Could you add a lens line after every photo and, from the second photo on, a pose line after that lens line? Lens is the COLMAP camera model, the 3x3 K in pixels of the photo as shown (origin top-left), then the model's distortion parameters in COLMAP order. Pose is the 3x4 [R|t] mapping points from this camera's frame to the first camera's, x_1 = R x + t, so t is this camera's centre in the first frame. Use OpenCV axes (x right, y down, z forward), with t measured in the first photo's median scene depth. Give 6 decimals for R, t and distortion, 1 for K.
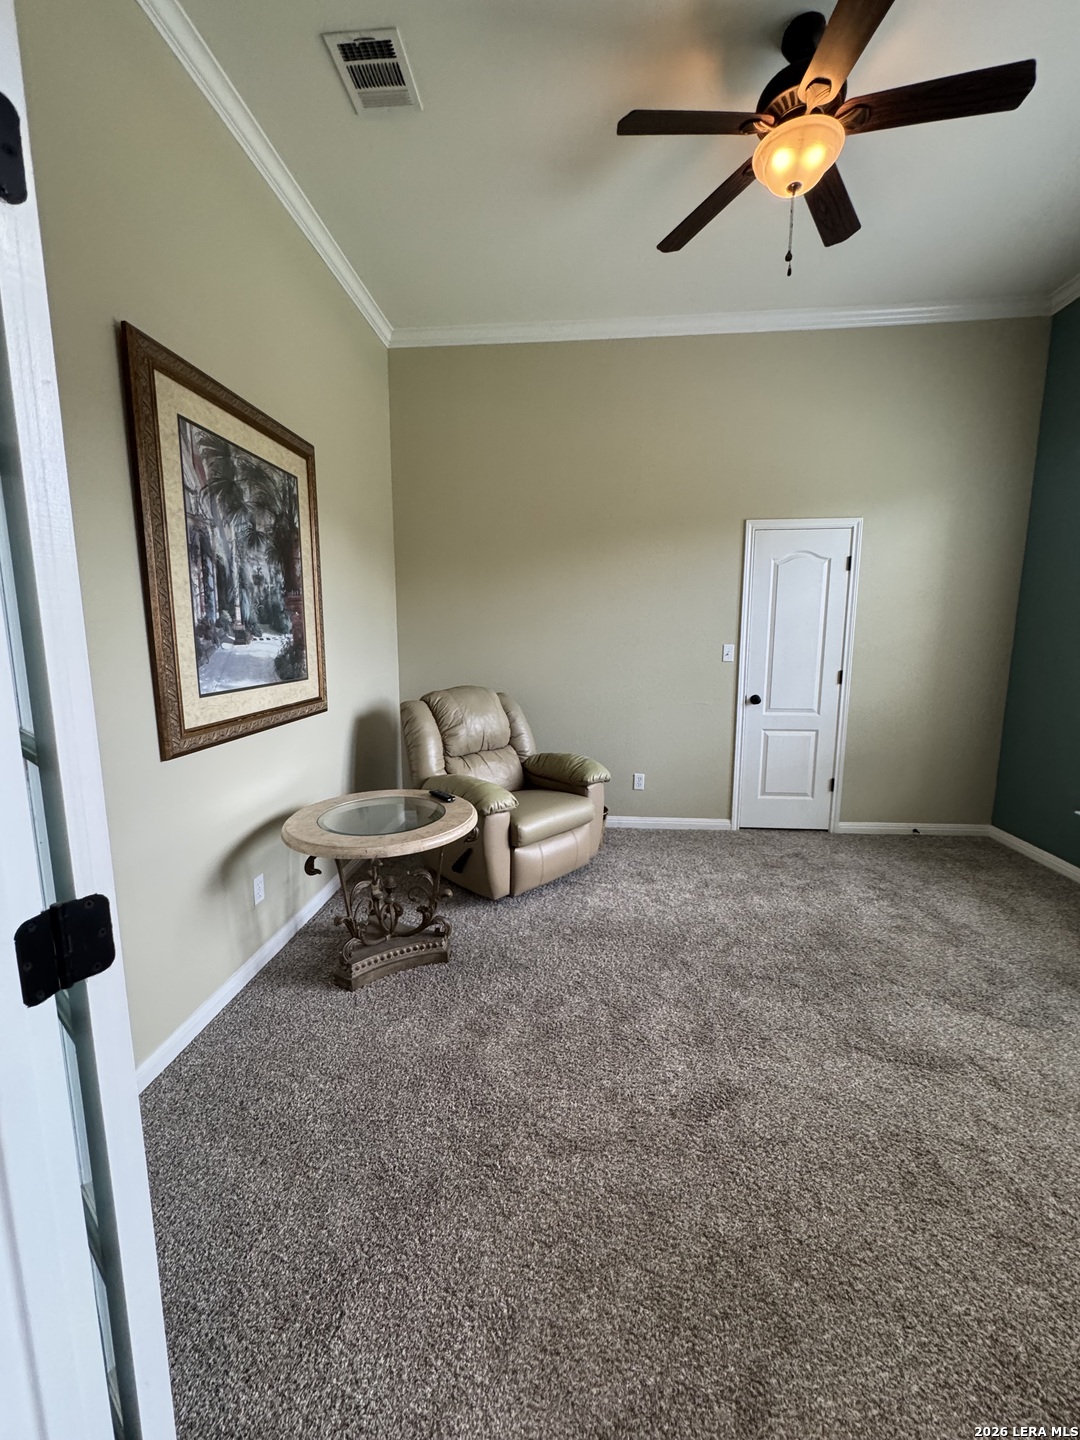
lens RADIAL K [[575.1, 0, 538.9], [0, 575.1, 716.8], [0, 0, 1]] dist [-0.002228, 0.000502]
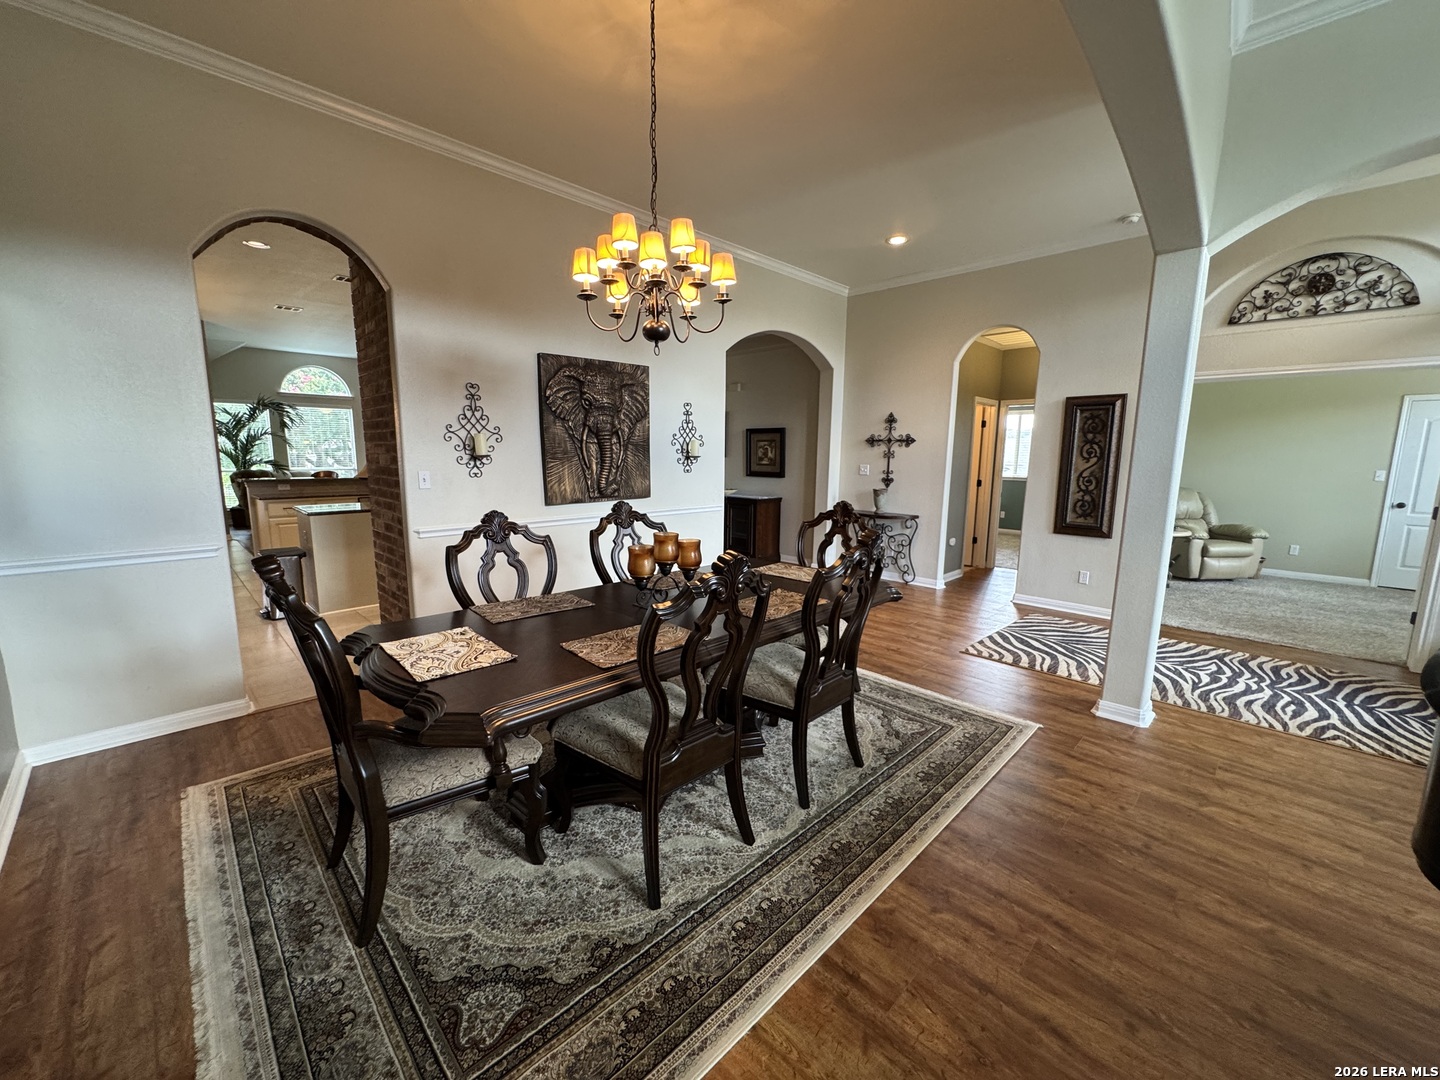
lens RADIAL K [[575.1, 0, 720.6], [0, 575.1, 538.5], [0, 0, 1]] dist [-0.002228, 0.000502]
pose [[0.767194, 0.101296, -0.633366, -0.061606], [-0.105599, 0.993924, 0.031049, 0.228845], [0.632663, 0.043063, 0.773229, -1.549066]]
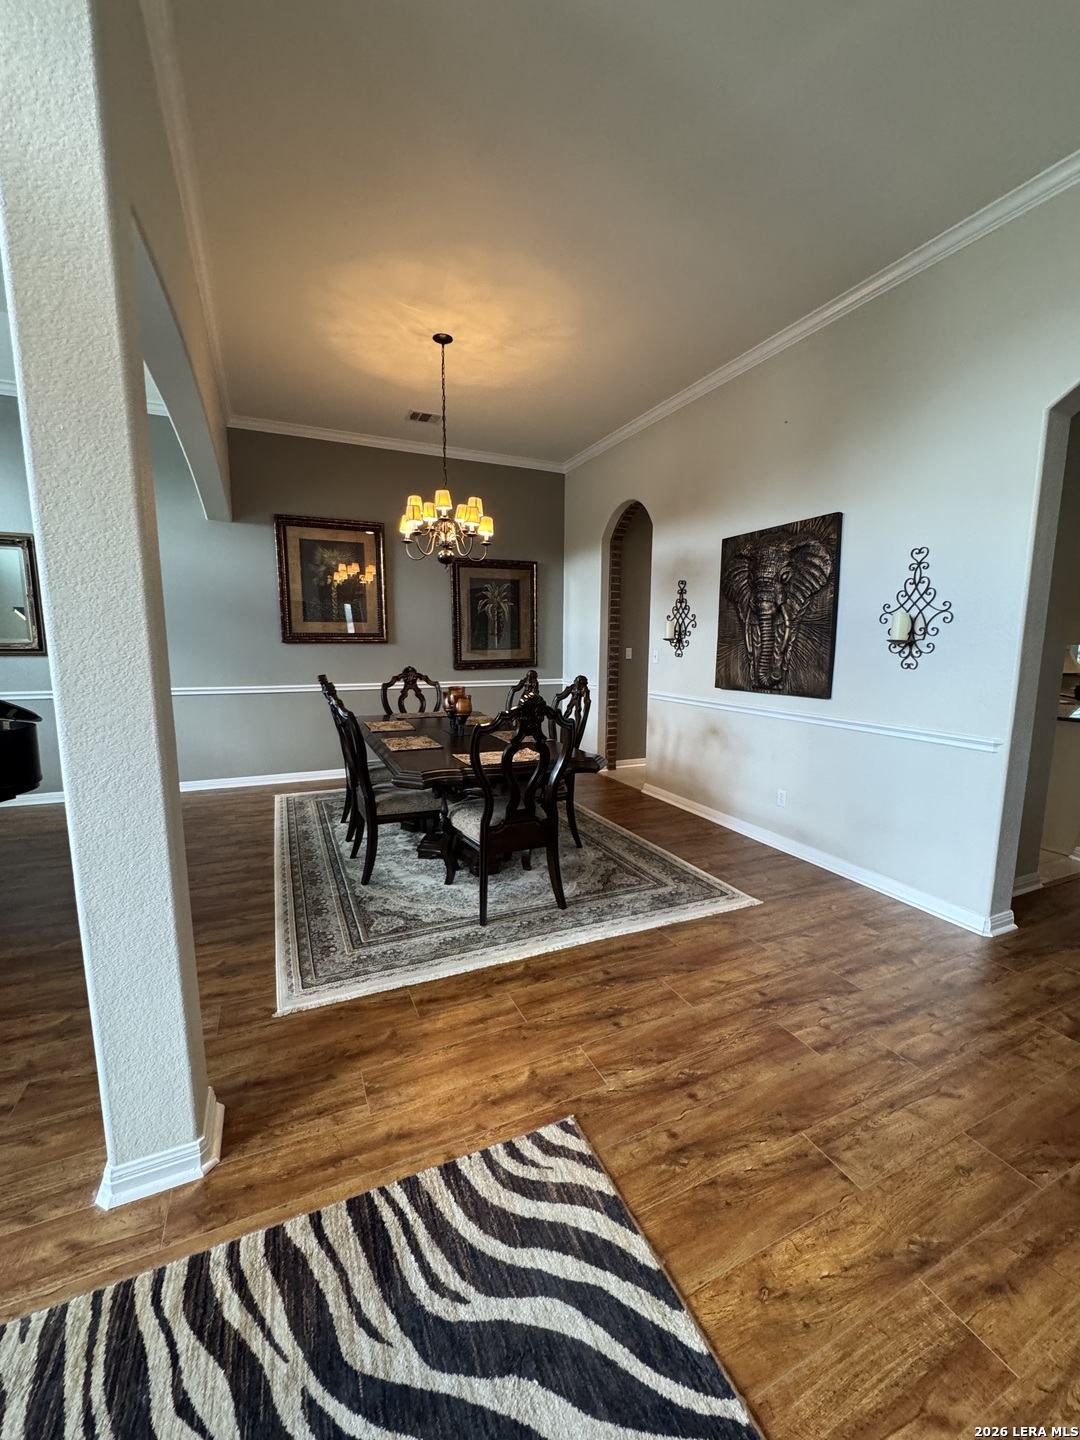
lens RADIAL K [[575.1, 0, 538.2], [0, 575.1, 720.6], [0, 0, 1]] dist [-0.002228, 0.000502]
pose [[-0.869703, 0.062540, -0.489597, -0.250617], [-0.082544, 0.959541, 0.269197, -0.143640], [0.486624, 0.274535, -0.829354, 1.010062]]
